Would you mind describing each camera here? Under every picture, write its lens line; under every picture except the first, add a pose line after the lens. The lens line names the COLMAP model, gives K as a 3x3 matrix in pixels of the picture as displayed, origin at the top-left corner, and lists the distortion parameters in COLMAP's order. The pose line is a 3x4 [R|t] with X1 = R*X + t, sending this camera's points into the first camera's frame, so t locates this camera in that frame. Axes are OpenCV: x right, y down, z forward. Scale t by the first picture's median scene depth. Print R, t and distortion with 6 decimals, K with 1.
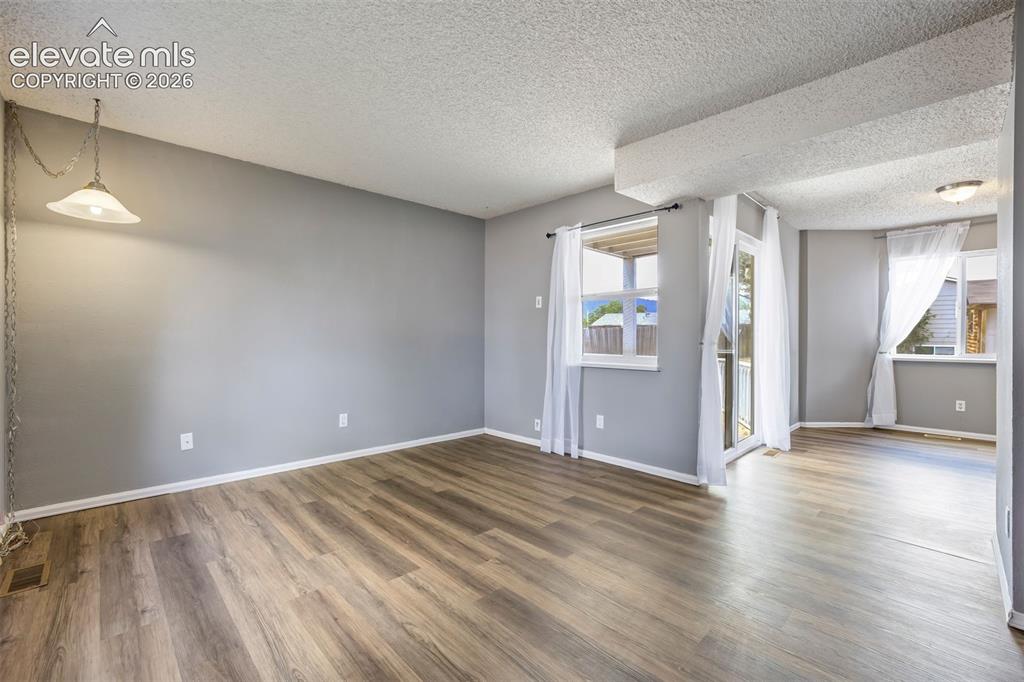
lens RADIAL K [[437.4, 0, 505.3], [0, 437.4, 342.8], [0, 0, 1]] dist [-0.024028, 0.007827]
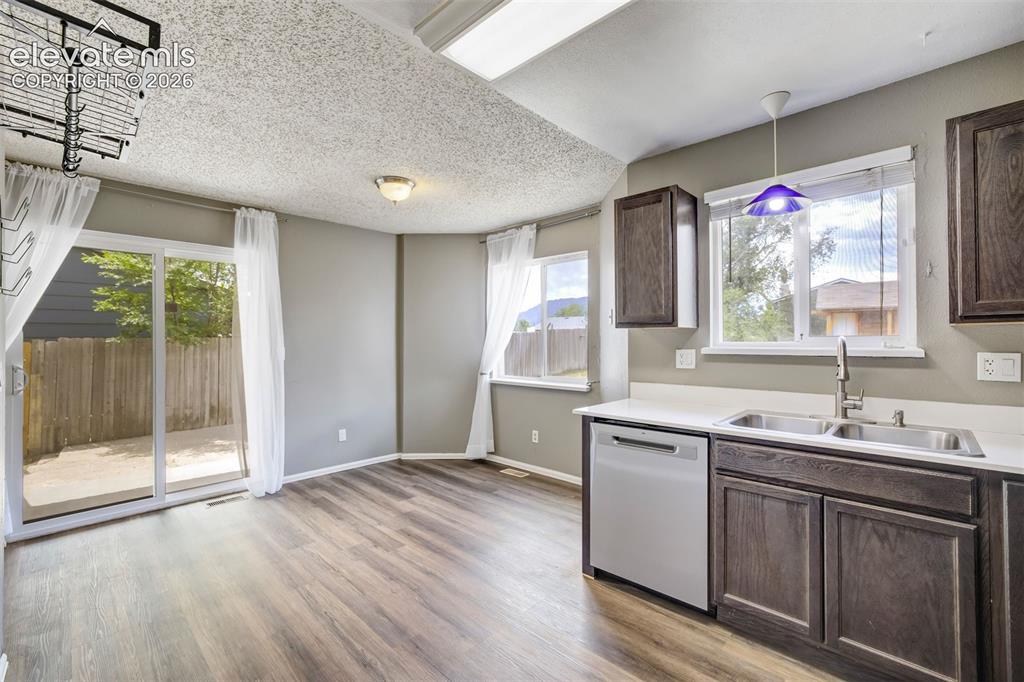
lens RADIAL K [[437.4, 0, 514.6], [0, 437.4, 341.3], [0, 0, 1]] dist [-0.024028, 0.007827]
pose [[0.999050, -0.003266, 0.043461, 0.908158], [0.003563, 0.999971, -0.006743, -0.036860], [-0.043437, 0.006892, 0.999032, 0.110140]]
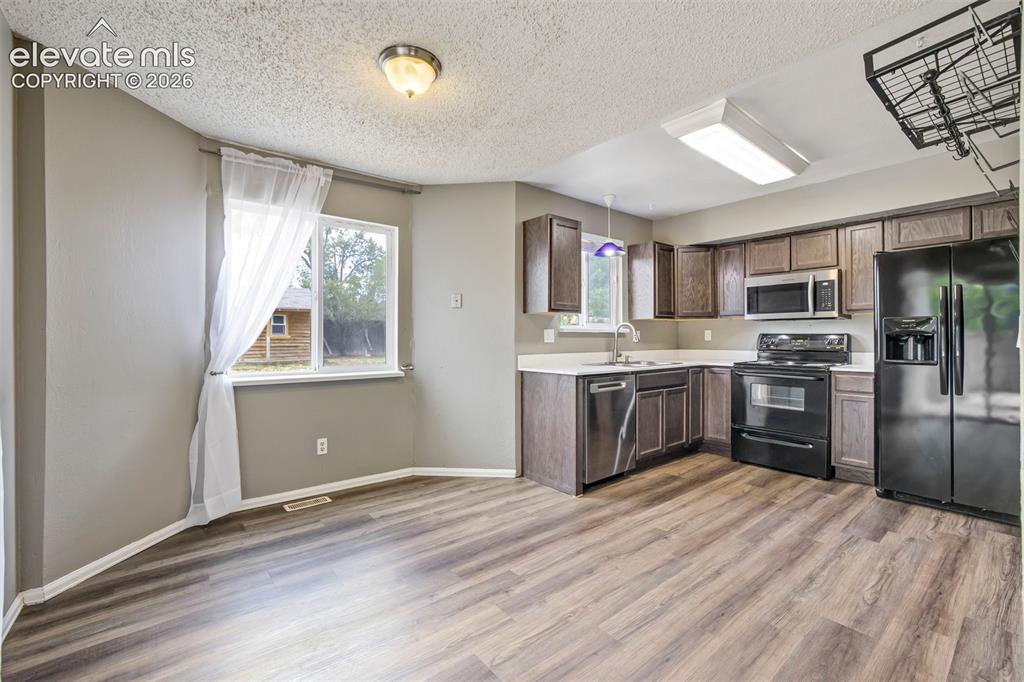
lens RADIAL K [[437.4, 0, 511.1], [0, 437.4, 339.0], [0, 0, 1]] dist [-0.024028, 0.007827]
pose [[0.089334, -0.001696, 0.996000, 0.386206], [0.010419, 0.999945, 0.000768, -0.015264], [-0.995947, 0.010309, 0.089346, 0.601299]]
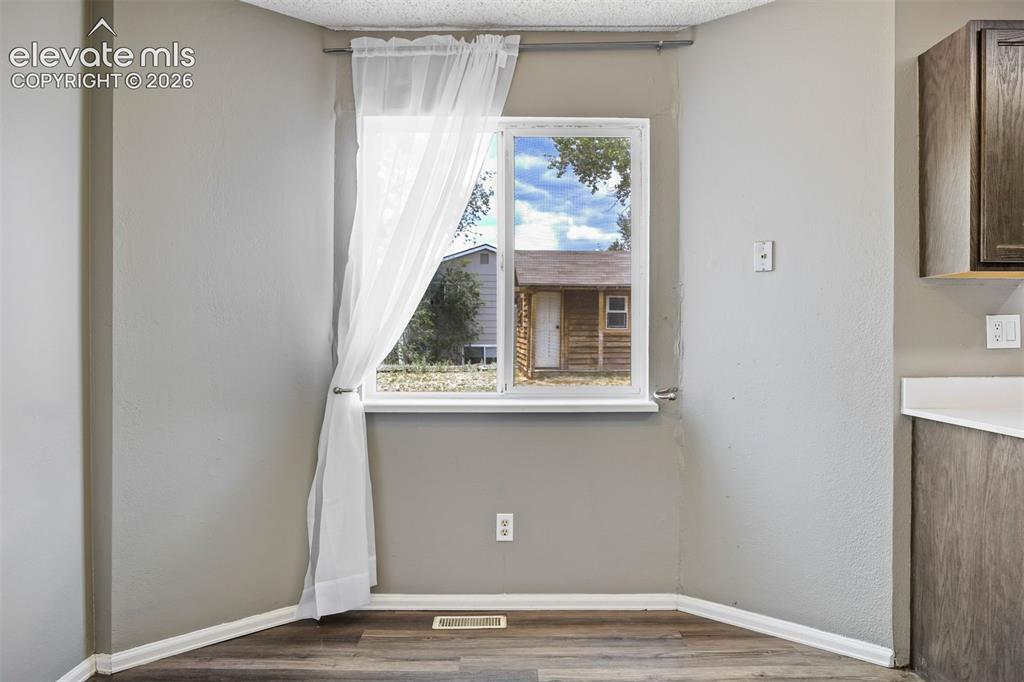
lens RADIAL K [[767.9, 0, 508.1], [0, 767.9, 340.2], [0, 0, 1]] dist [-0.051784, 0.013902]
pose [[0.689789, -0.005623, 0.723988, 0.534720], [0.006591, 0.999977, 0.001487, -0.016512], [-0.723980, 0.003746, 0.689811, 0.496227]]
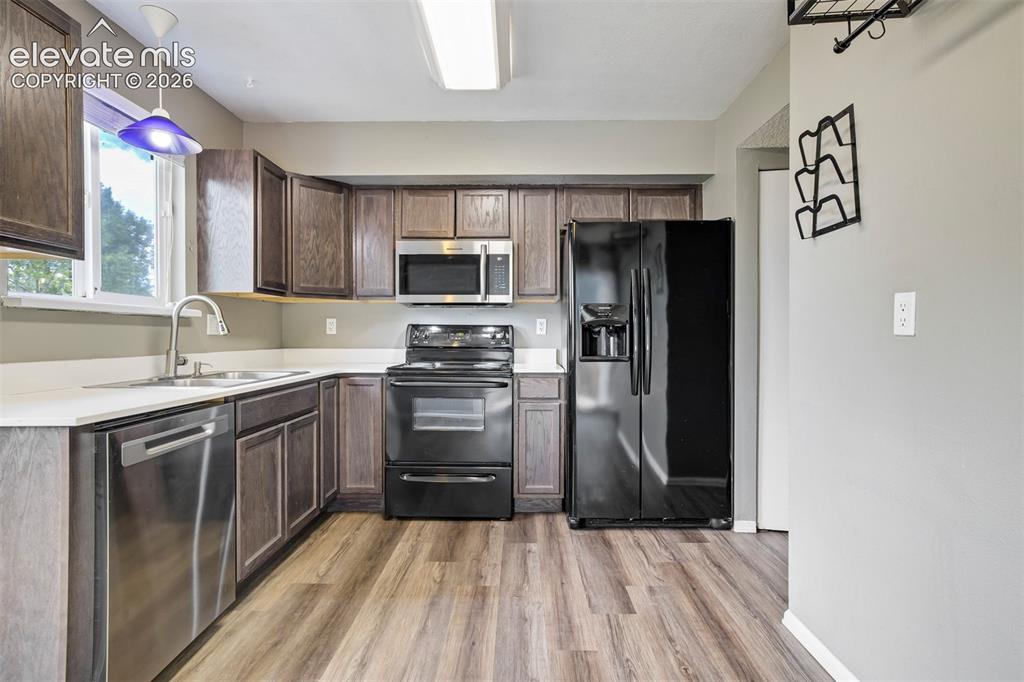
lens RADIAL K [[507.9, 0, 515.3], [0, 507.9, 341.7], [0, 0, 1]] dist [-0.009406, 0.004184]
pose [[-0.712489, -0.007039, 0.701648, 0.677405], [0.005399, 0.999865, 0.015514, -0.006224], [-0.701663, 0.014841, -0.712355, 0.588552]]
